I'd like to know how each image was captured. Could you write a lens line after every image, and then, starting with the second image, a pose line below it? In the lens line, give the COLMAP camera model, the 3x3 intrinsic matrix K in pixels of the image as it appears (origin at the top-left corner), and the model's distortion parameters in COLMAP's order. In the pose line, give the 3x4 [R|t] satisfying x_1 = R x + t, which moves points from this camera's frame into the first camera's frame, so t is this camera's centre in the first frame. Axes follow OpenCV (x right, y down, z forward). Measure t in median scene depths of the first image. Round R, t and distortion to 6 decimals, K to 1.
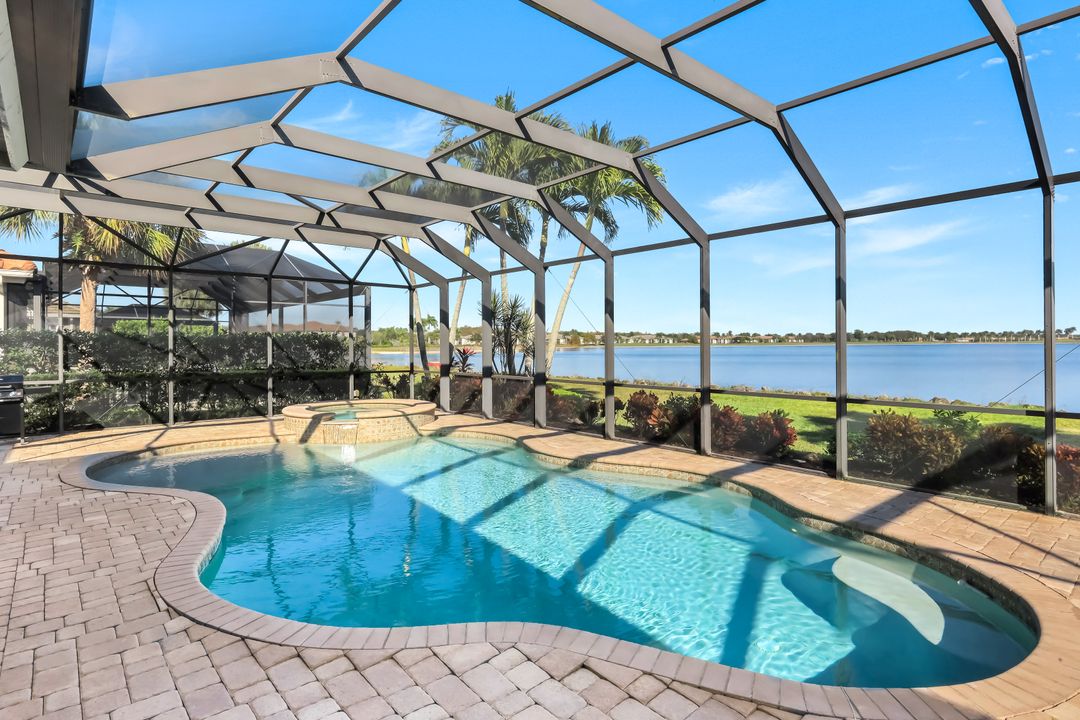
lens RADIAL K [[559.8, 0, 535.3], [0, 559.8, 352.2], [0, 0, 1]] dist [0.004244, -0.003274]
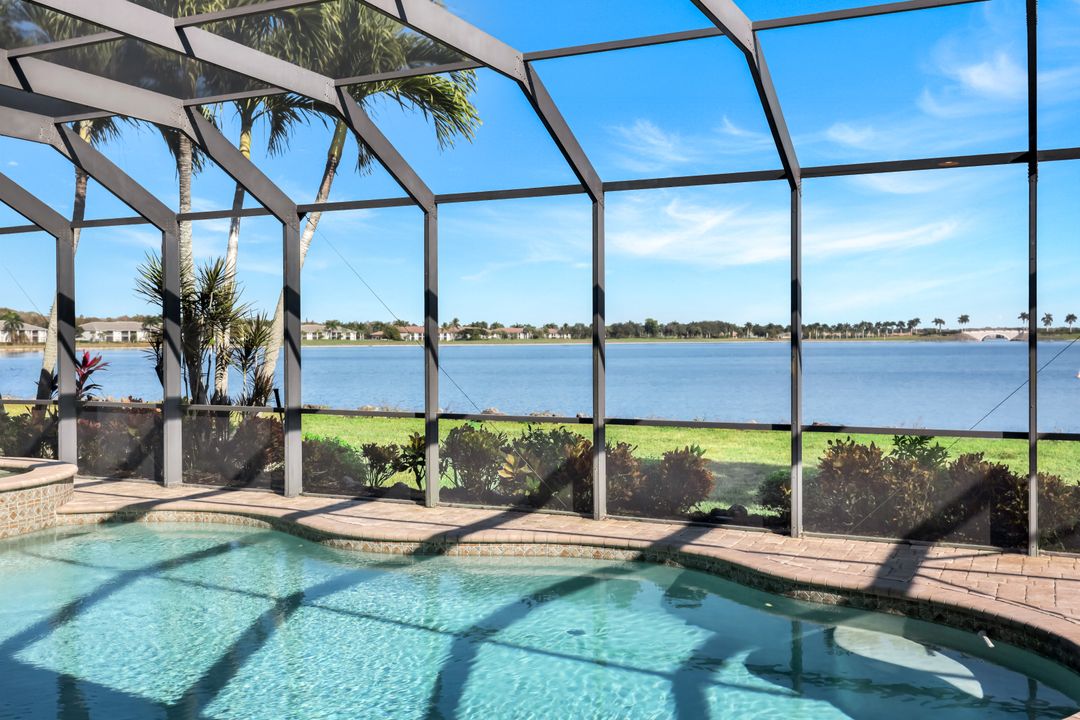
lens RADIAL K [[1041.3, 0, 543.6], [0, 1041.3, 362.1], [0, 0, 1]] dist [0.000612, 0.000000]
pose [[0.912752, -0.006579, 0.408461, -0.162935], [0.004358, 0.999970, 0.006369, -0.005446], [-0.408491, -0.004033, 0.912753, -0.052682]]
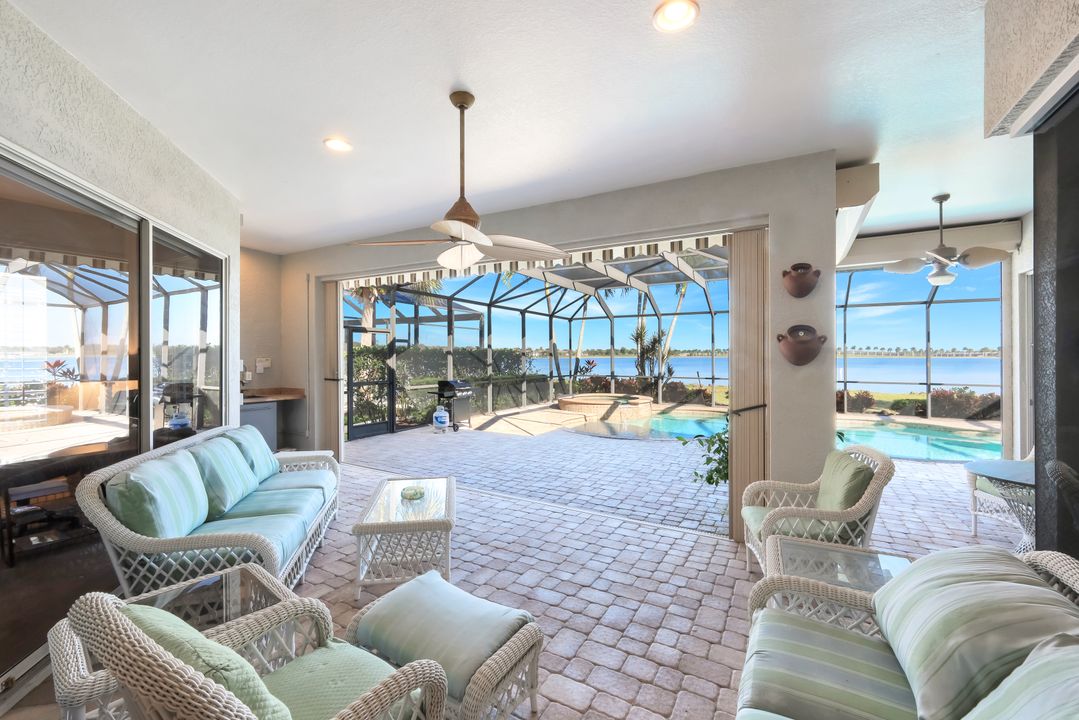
lens RADIAL K [[443.9, 0, 541.6], [0, 443.9, 358.0], [0, 0, 1]] dist [0.001907, -0.000592]
pose [[0.940359, 0.004642, 0.340151, -0.816193], [-0.000895, 0.999937, -0.011171, 0.000547], [-0.340181, 0.010200, 0.940305, -0.086134]]
